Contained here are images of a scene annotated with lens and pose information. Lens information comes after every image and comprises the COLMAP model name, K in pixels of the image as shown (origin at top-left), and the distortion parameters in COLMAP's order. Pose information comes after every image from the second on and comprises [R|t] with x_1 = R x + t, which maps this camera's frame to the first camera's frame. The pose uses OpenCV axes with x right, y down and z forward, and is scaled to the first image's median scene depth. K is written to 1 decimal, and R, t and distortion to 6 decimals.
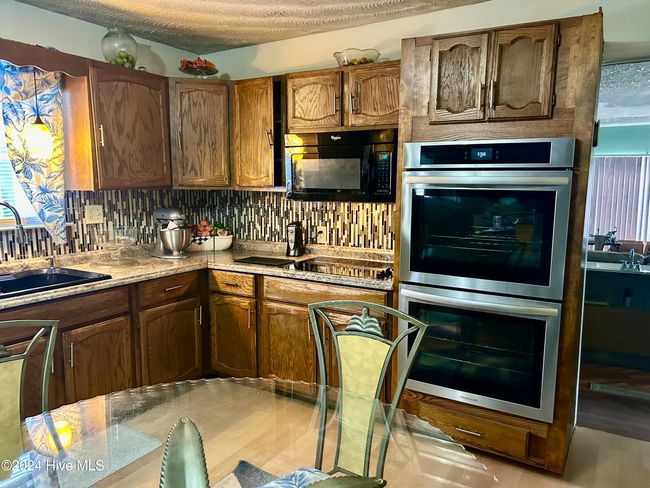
lens RADIAL K [[490.2, 0, 325.5], [0, 490.2, 243.0], [0, 0, 1]] dist [0.024824, -0.040663]
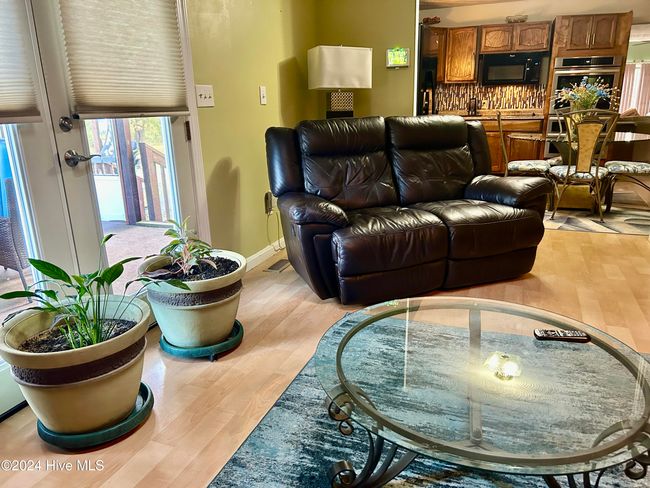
lens RADIAL K [[490.2, 0, 325.2], [0, 490.2, 245.8], [0, 0, 1]] dist [0.024824, -0.040663]
pose [[0.983541, -0.074265, 0.164716, -1.126879], [0.047216, 0.985589, 0.162435, 0.216215], [-0.174405, -0.151984, 0.972874, -1.073041]]
